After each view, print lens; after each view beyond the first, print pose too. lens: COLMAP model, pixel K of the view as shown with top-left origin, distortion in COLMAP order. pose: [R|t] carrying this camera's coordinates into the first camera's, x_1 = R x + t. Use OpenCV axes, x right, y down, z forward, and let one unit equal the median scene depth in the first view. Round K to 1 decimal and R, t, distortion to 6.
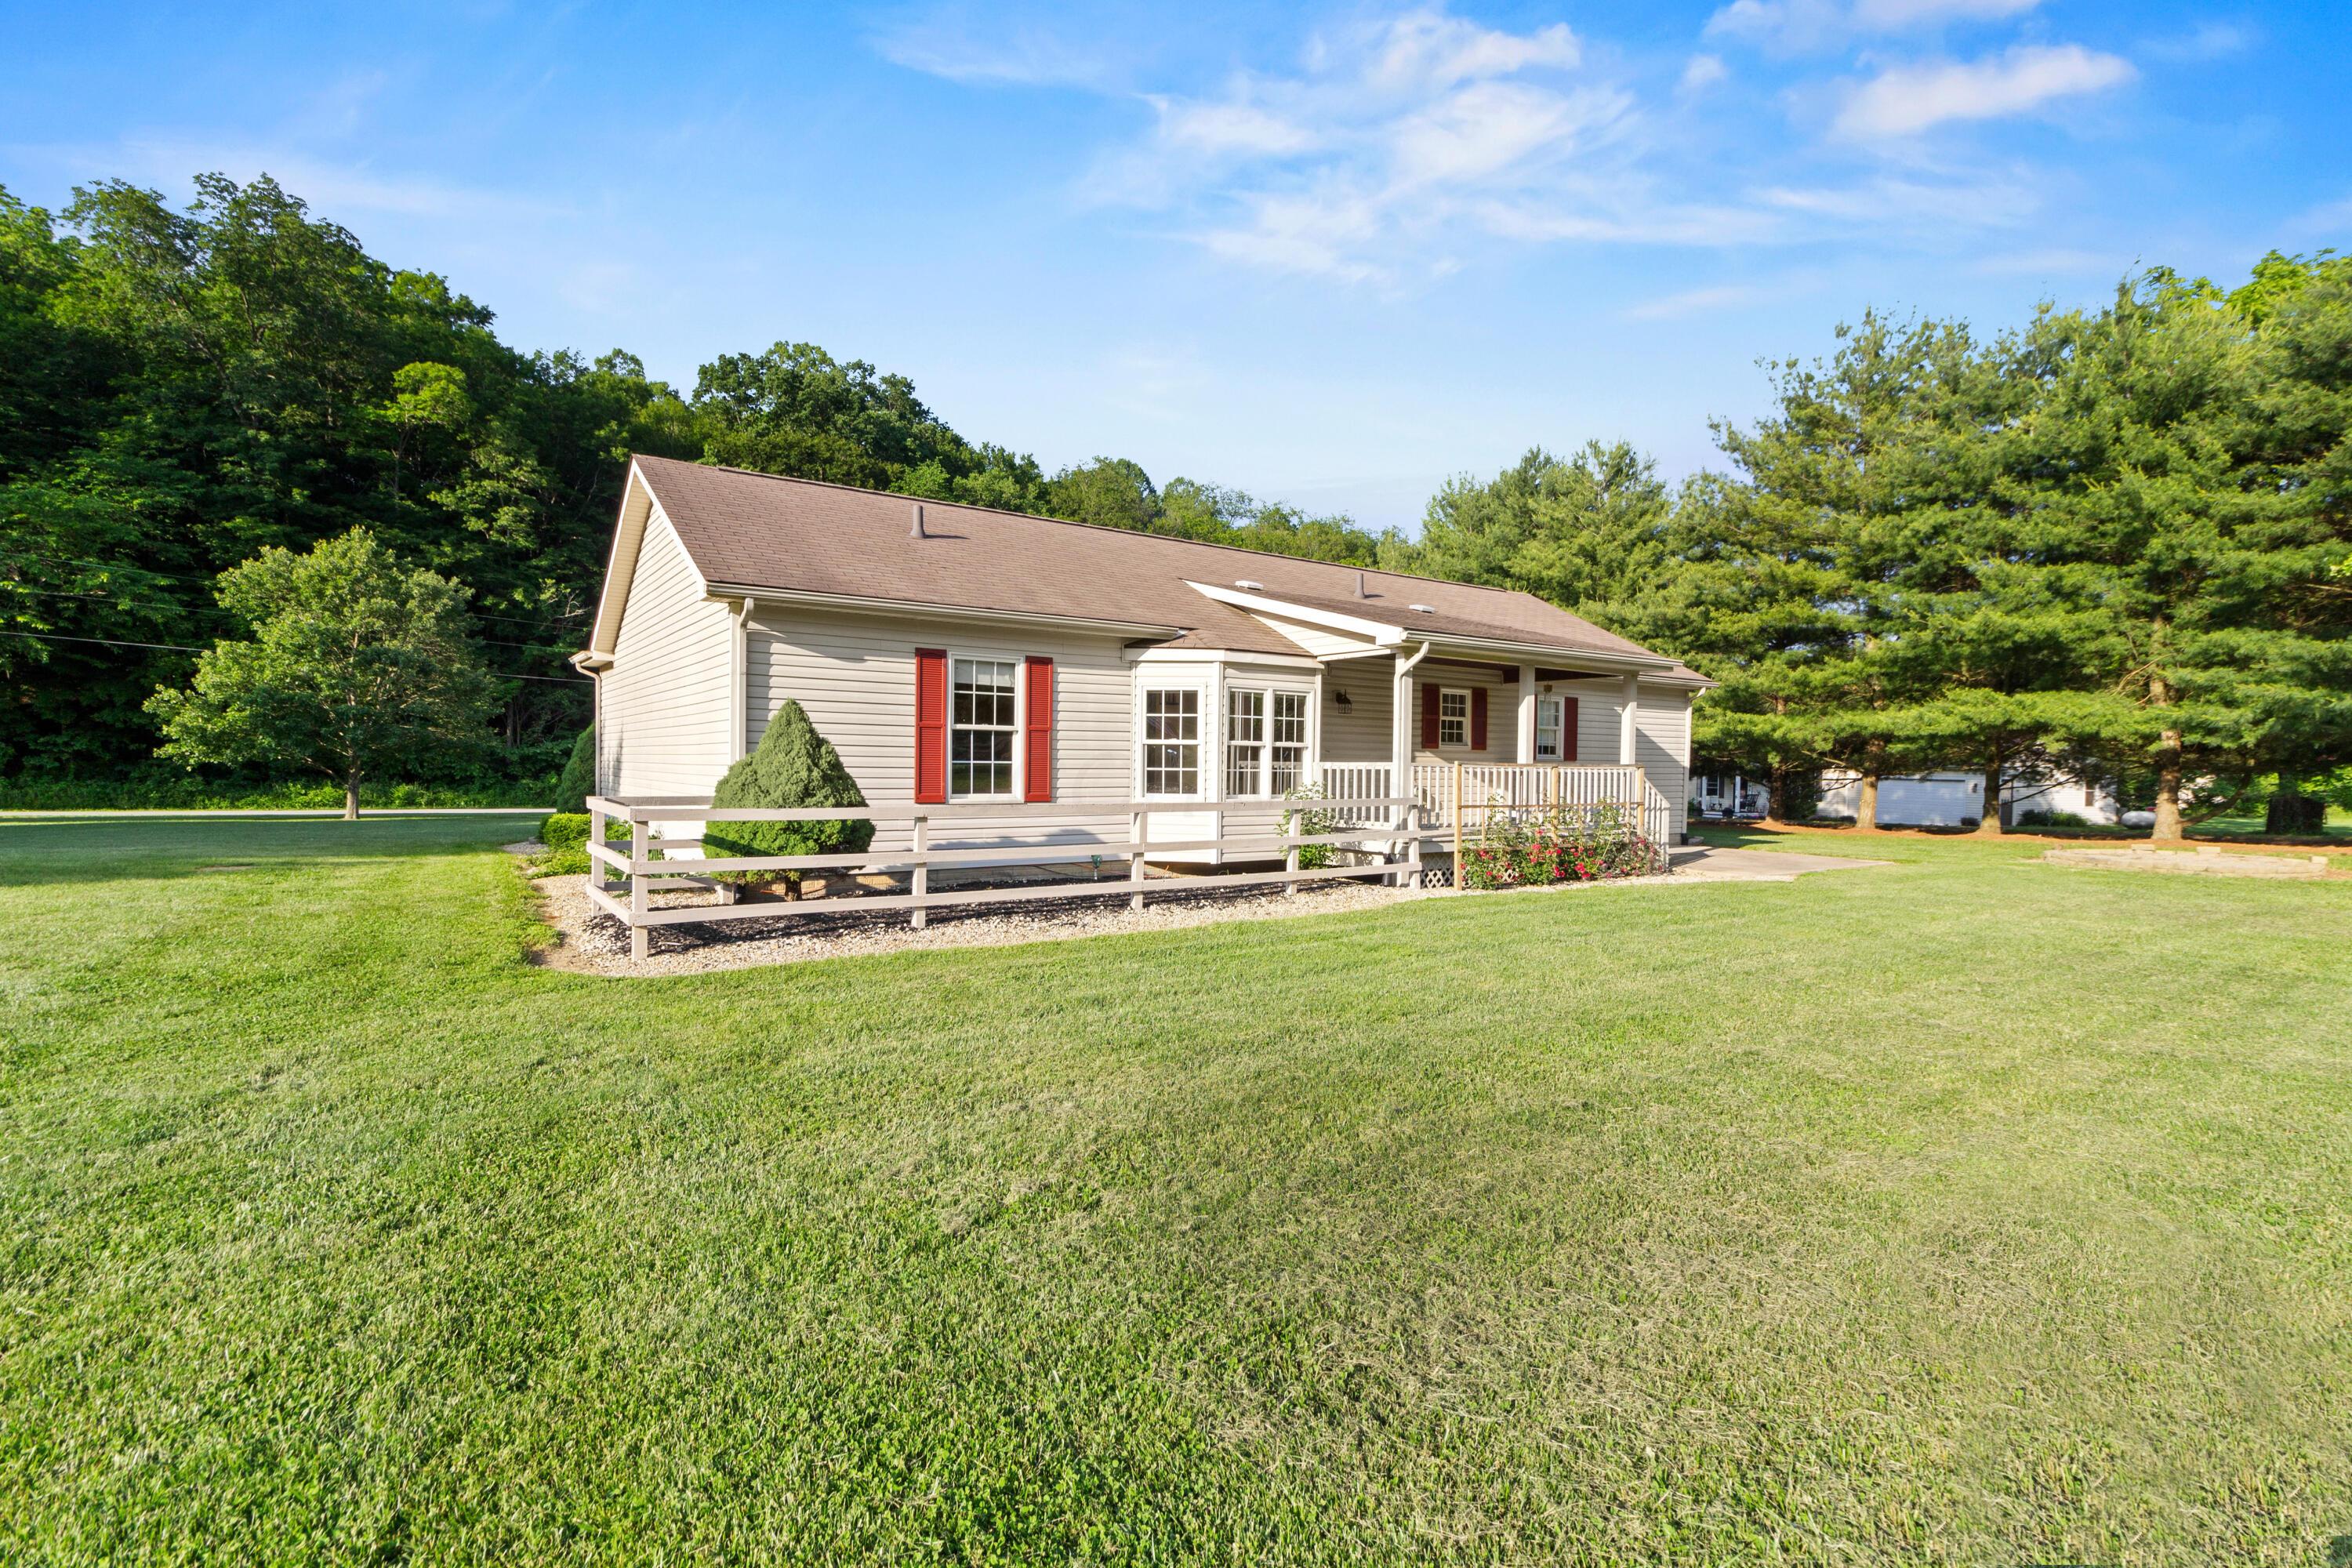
lens RADIAL K [[1081.8, 0, 1200.2], [0, 1081.8, 782.3], [0, 0, 1]] dist [-0.003582, 0.003218]
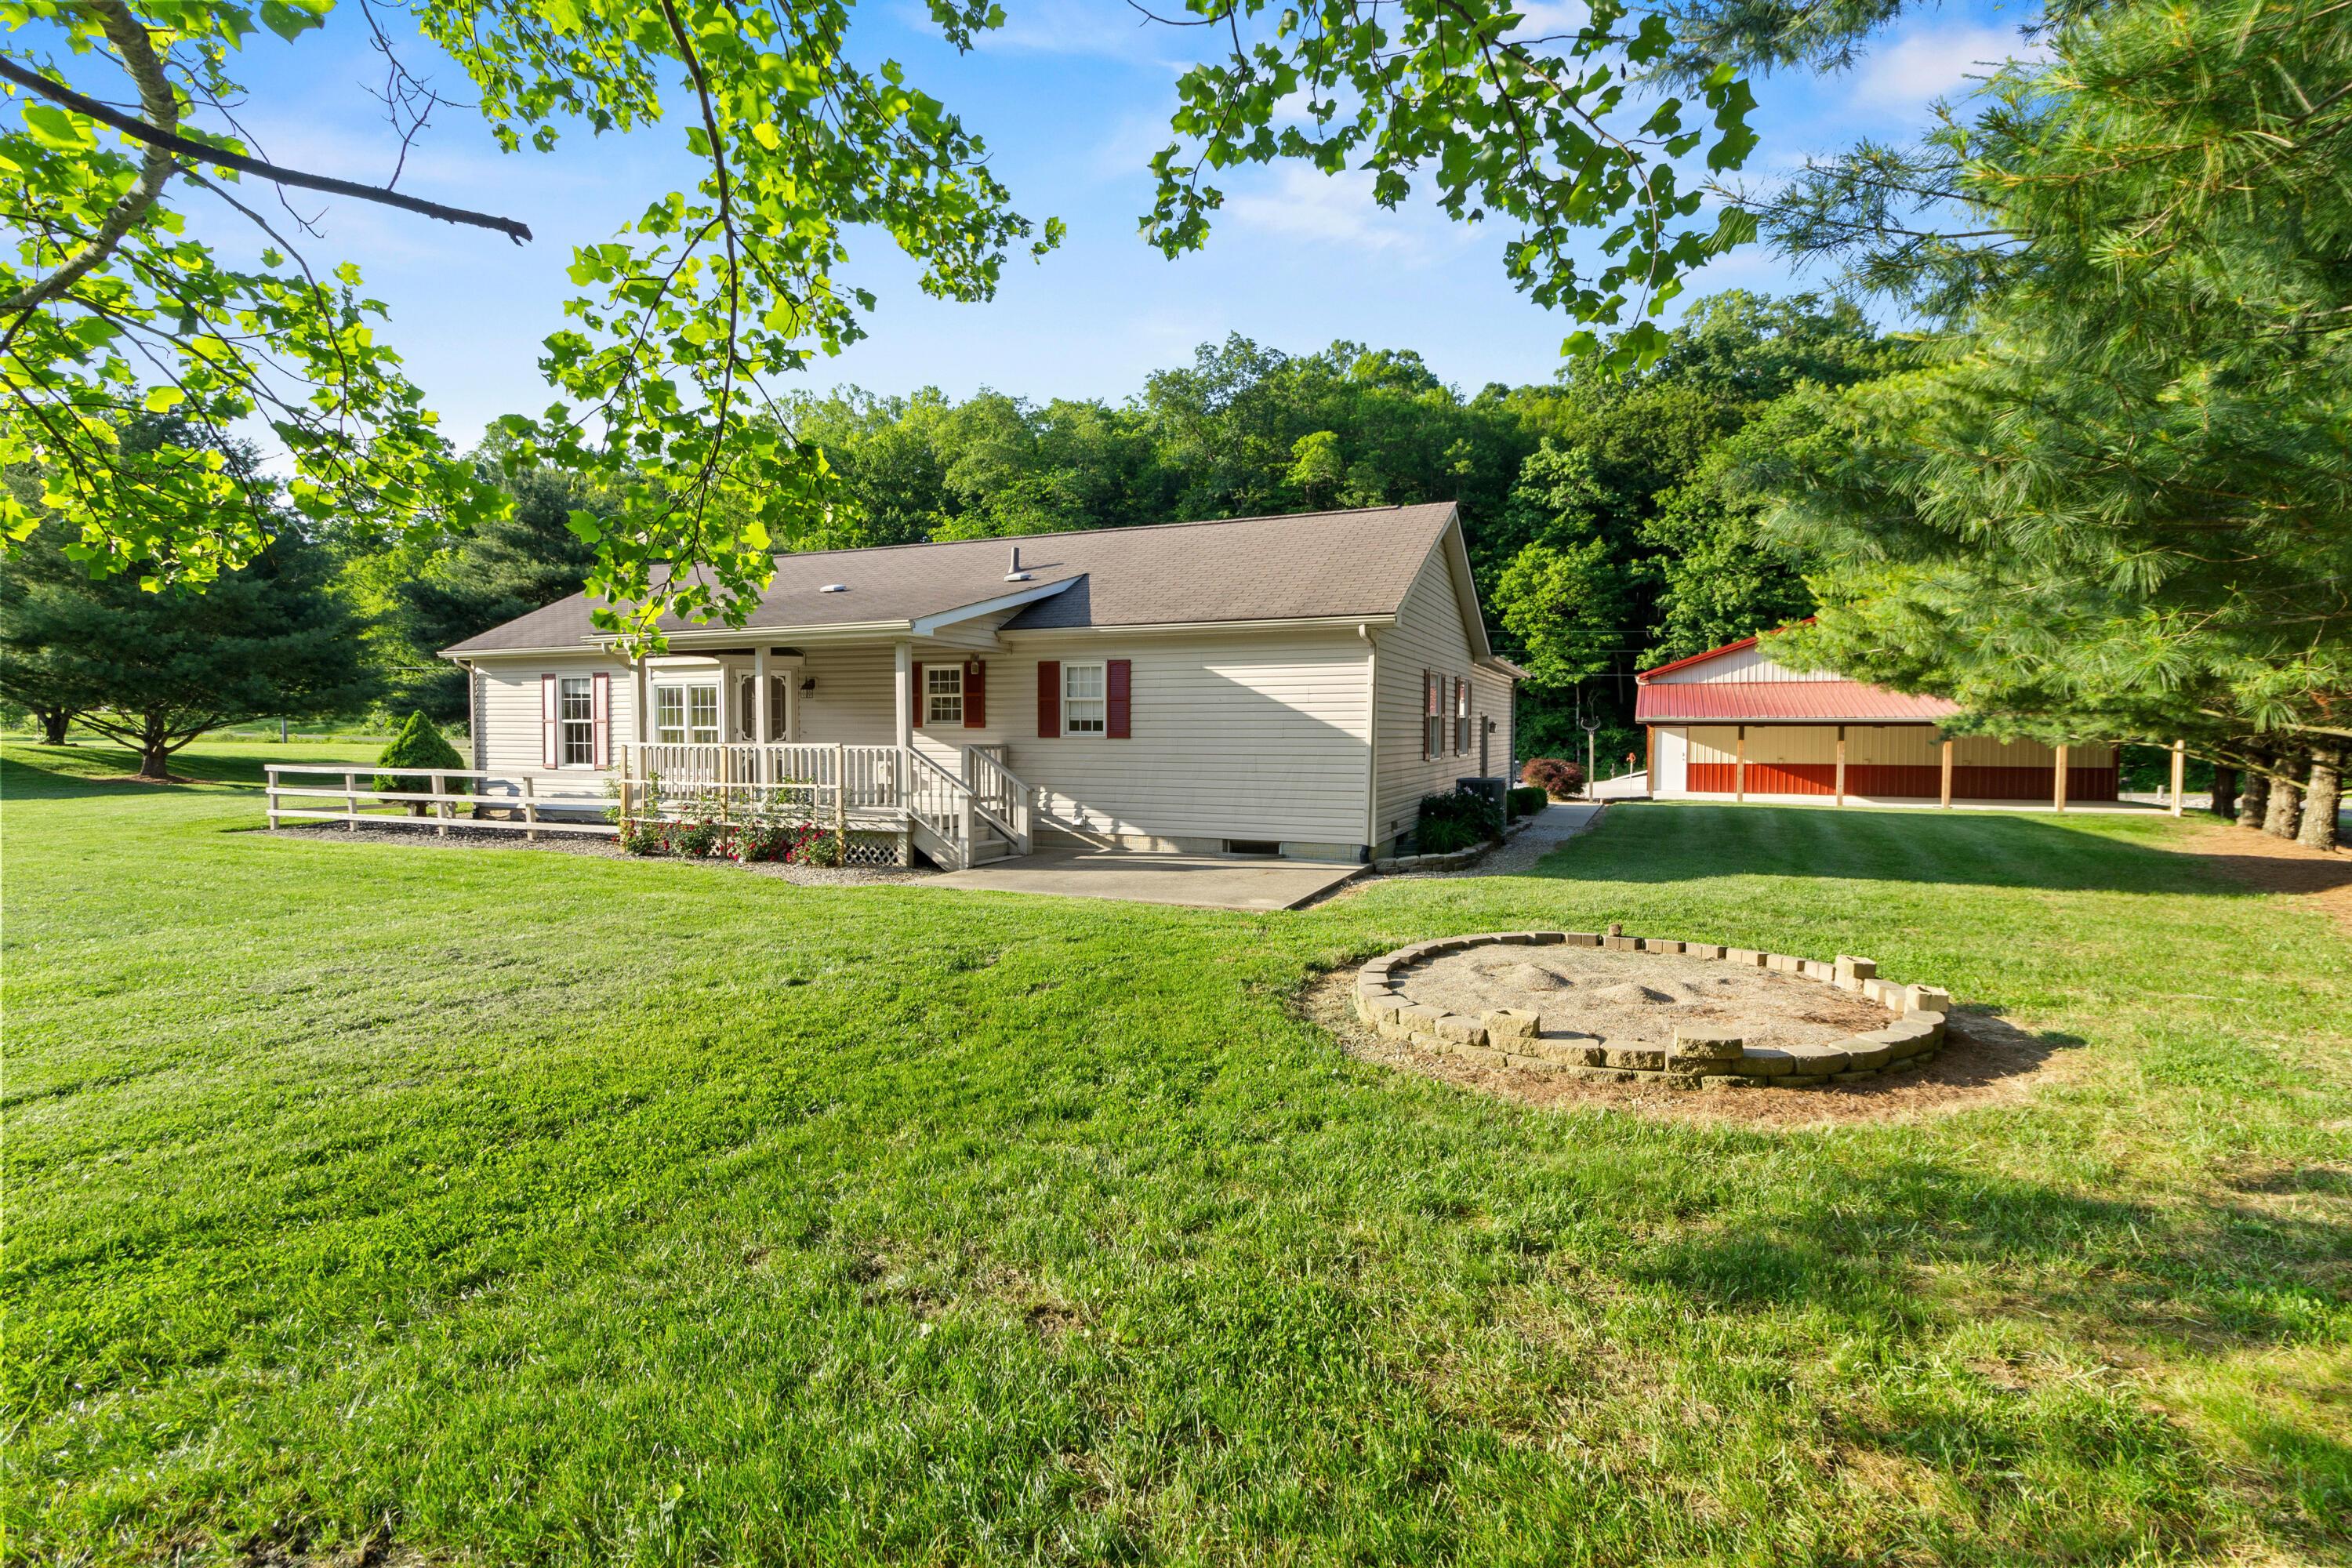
lens RADIAL K [[1081.8, 0, 1204.9], [0, 1081.8, 779.8], [0, 0, 1]] dist [-0.003582, 0.003218]
pose [[0.523953, 0.030028, -0.851218, 1.431465], [-0.012918, 0.999544, 0.027308, -0.017886], [0.851650, -0.003312, 0.524101, 0.849812]]
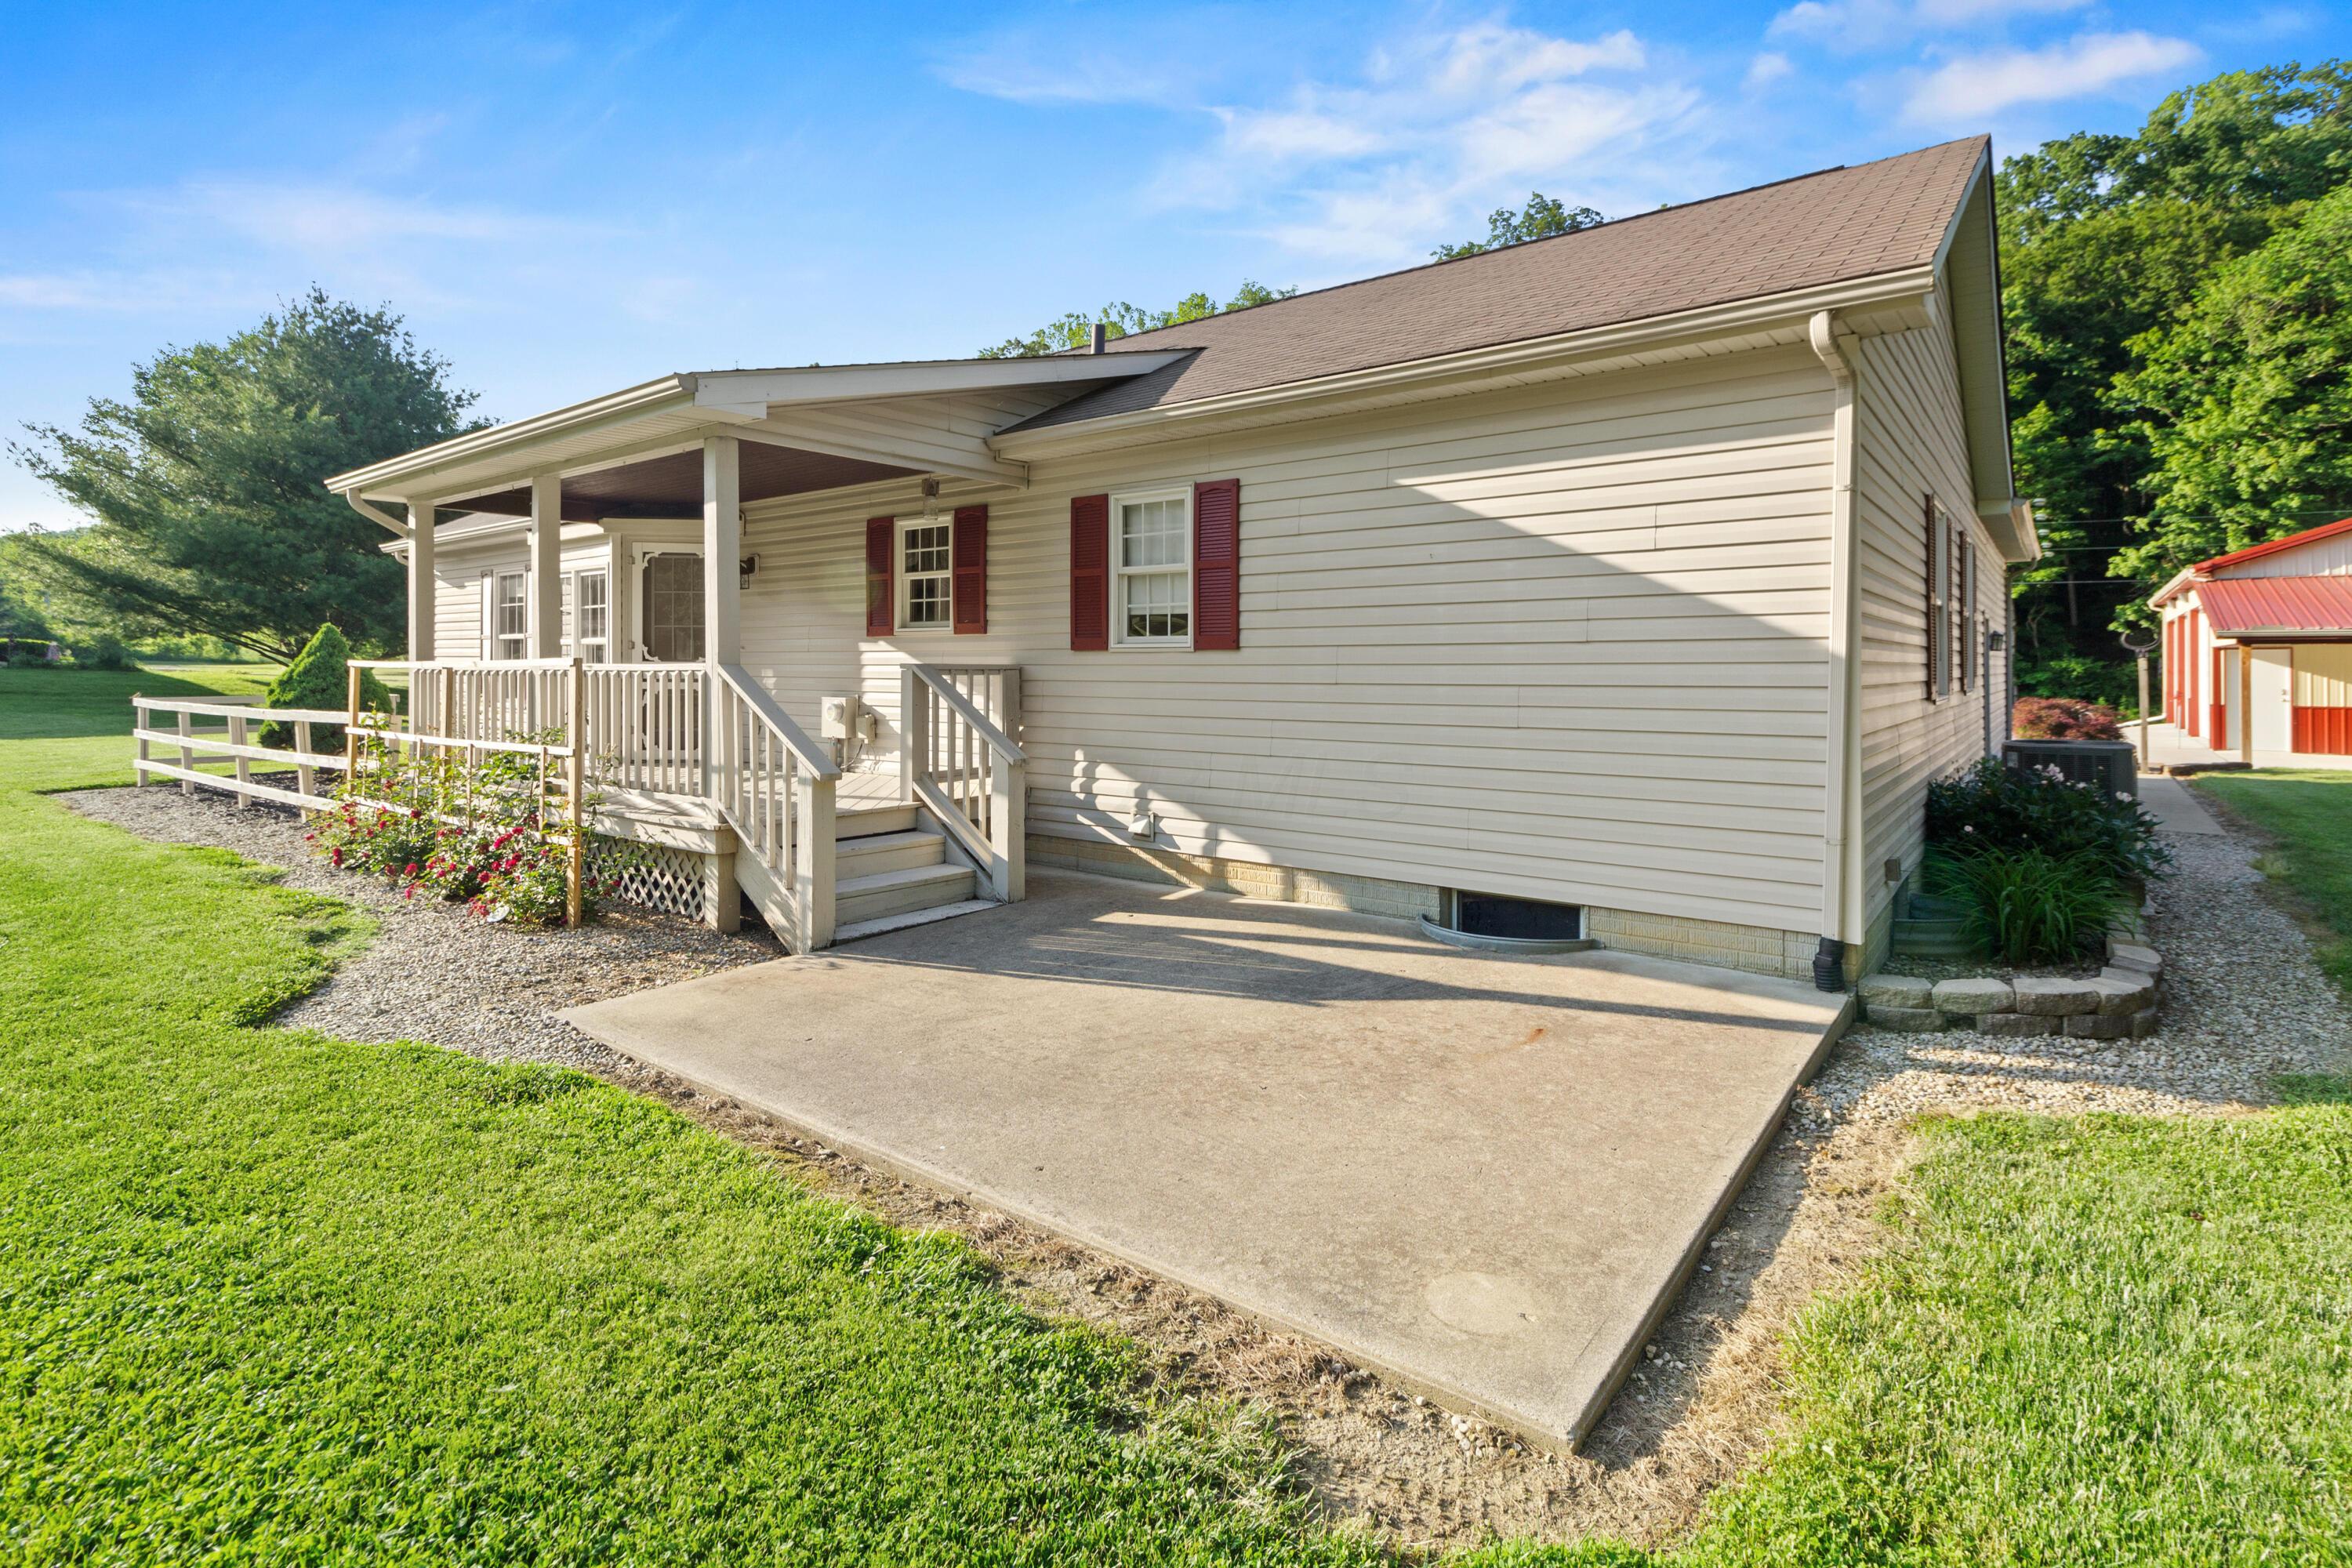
lens RADIAL K [[1124.7, 0, 1225.3], [0, 1124.7, 661.3], [0, 0, 1]] dist [0.004941, -0.002263]
pose [[0.296393, -0.014328, -0.954959, 0.957714], [-0.014610, 0.999702, -0.019534, -0.013400], [0.954954, 0.019742, 0.296095, 1.196436]]
